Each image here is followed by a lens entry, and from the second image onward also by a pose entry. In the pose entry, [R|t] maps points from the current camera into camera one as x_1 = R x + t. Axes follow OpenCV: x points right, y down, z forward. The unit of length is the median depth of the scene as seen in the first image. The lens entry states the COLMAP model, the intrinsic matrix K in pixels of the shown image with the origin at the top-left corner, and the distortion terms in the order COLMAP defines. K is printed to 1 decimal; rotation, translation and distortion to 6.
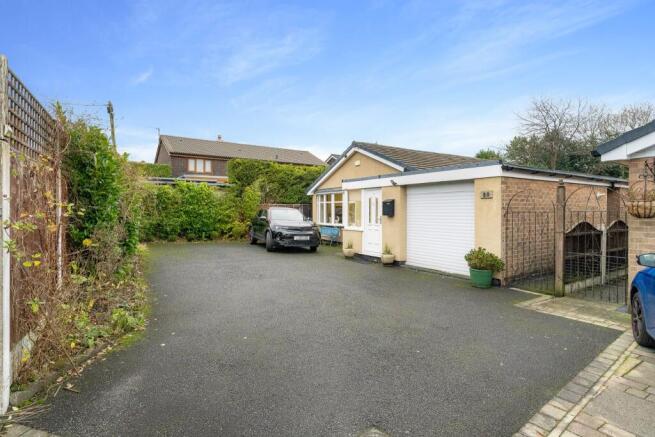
lens RADIAL K [[317.6, 0, 327.5], [0, 317.6, 218.5], [0, 0, 1]] dist [0.000673, 0.000183]
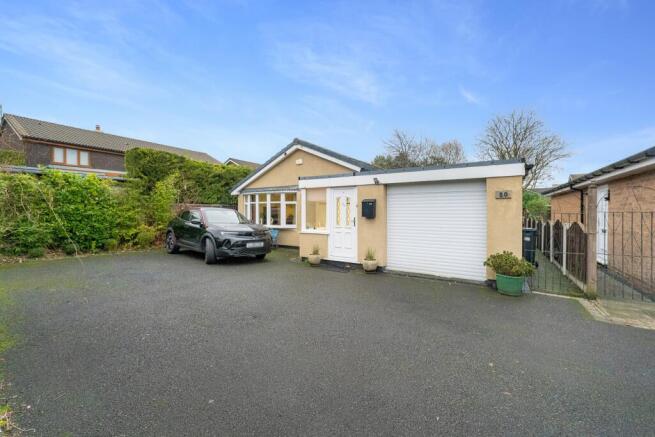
lens RADIAL K [[264.1, 0, 327.5], [0, 264.1, 218.5], [0, 0, 1]] dist [0.001304, 0.000419]
pose [[0.918944, -0.012345, 0.394195, -0.140660], [0.011095, 0.999924, 0.005450, -0.007075], [-0.394232, -0.000634, 0.919011, 0.234444]]
